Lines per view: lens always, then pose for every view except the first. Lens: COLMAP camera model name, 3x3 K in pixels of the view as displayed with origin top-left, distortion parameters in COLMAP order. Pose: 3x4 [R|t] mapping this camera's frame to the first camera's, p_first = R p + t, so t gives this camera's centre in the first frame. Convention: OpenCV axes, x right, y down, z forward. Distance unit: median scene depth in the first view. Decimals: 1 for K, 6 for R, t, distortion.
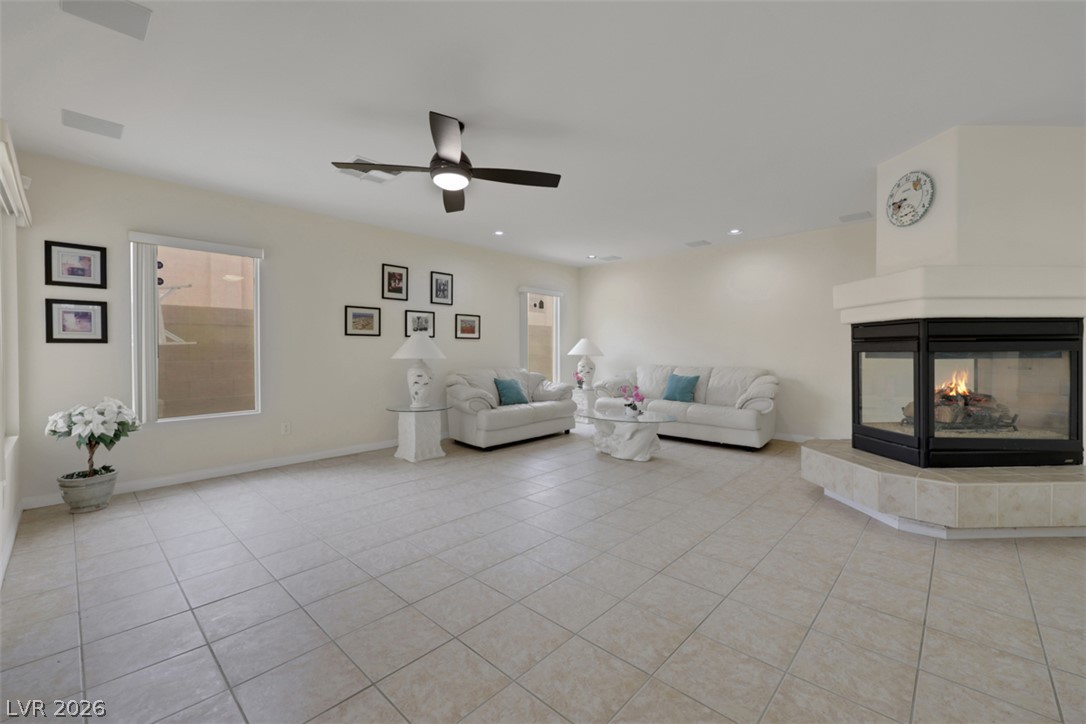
lens RADIAL K [[450.6, 0, 543.0], [0, 450.6, 362.0], [0, 0, 1]] dist [-0.000678, 0.000018]
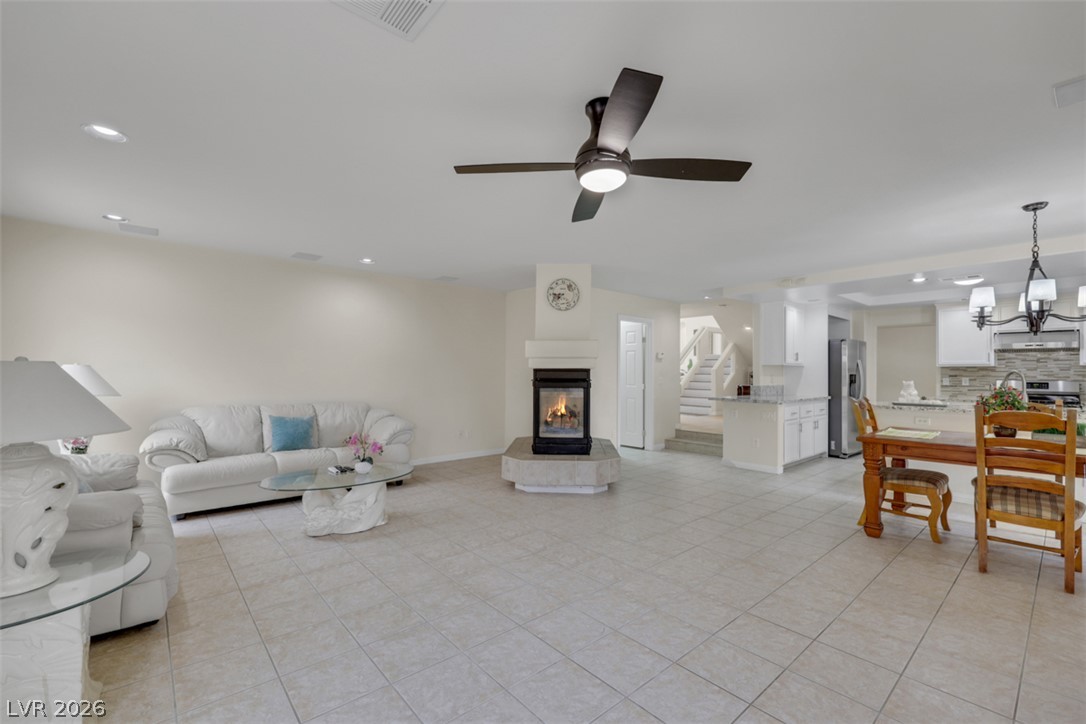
lens RADIAL K [[458.8, 0, 545.9], [0, 458.8, 378.9], [0, 0, 1]] dist [-0.000975, -0.000279]
pose [[0.098969, -0.006967, 0.995066, -0.566886], [0.016578, 0.999848, 0.005351, -0.043408], [-0.994952, 0.015967, 0.099069, 0.601196]]
